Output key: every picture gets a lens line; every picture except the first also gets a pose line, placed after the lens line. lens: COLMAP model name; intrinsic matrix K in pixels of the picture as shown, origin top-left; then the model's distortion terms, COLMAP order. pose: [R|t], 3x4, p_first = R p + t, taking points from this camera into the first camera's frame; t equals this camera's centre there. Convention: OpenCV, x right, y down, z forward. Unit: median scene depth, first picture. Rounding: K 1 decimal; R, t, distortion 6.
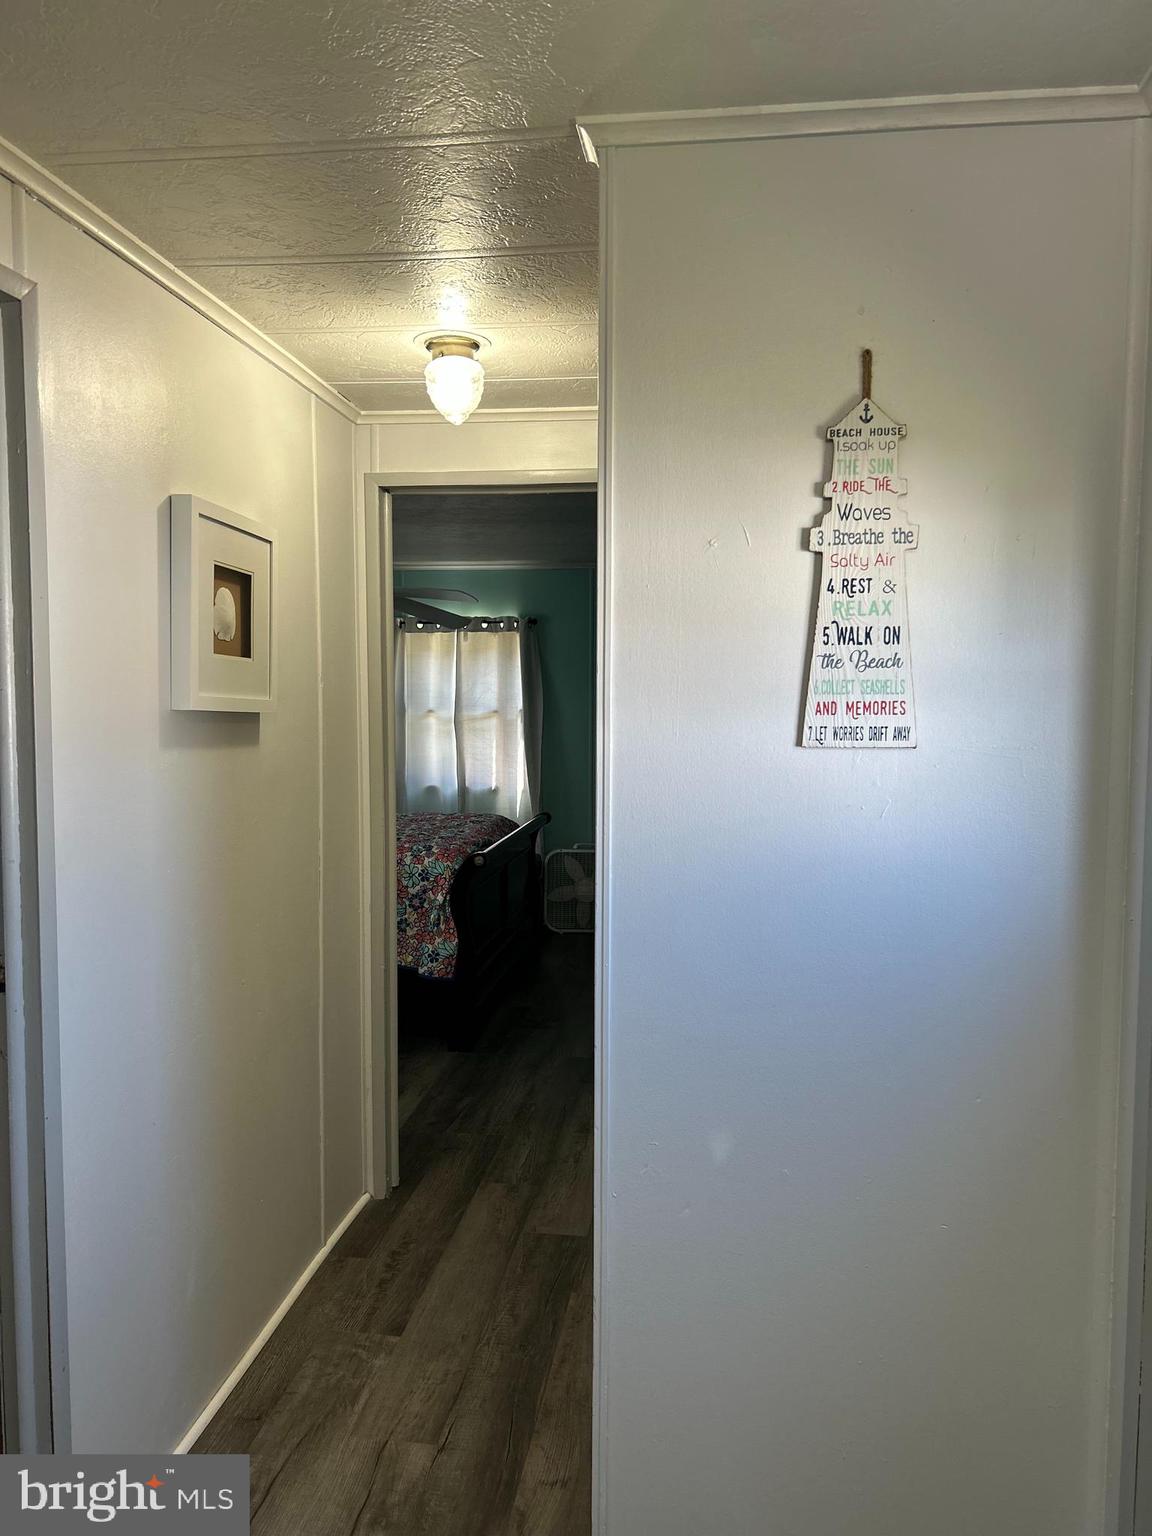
lens RADIAL K [[1157.3, 0, 576.0], [0, 1157.3, 768.0], [0, 0, 1]] dist [0.000486, -0.165268]
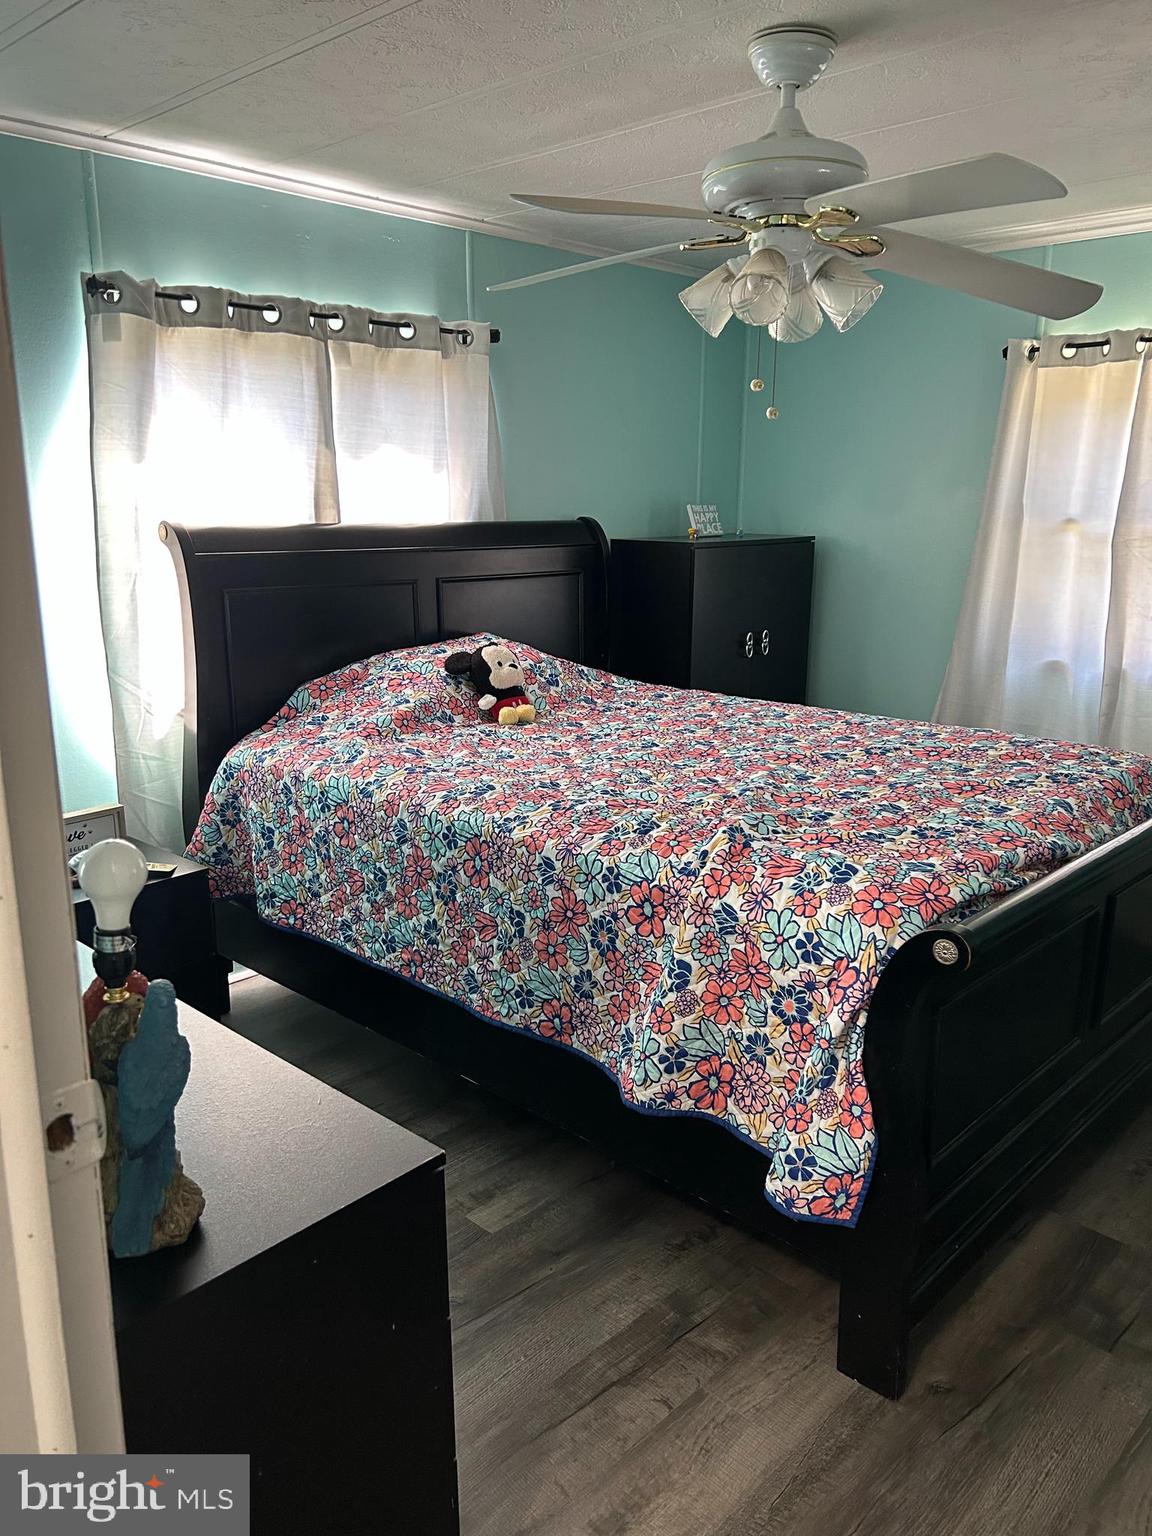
lens RADIAL K [[1181.5, 0, 576.0], [0, 1181.5, 768.0], [0, 0, 1]] dist [0.045319, -0.050322]
pose [[0.813953, 0.141239, -0.563499, 0.020918], [-0.050491, 0.983524, 0.173585, -0.032289], [0.578732, -0.112839, 0.807674, 0.636839]]
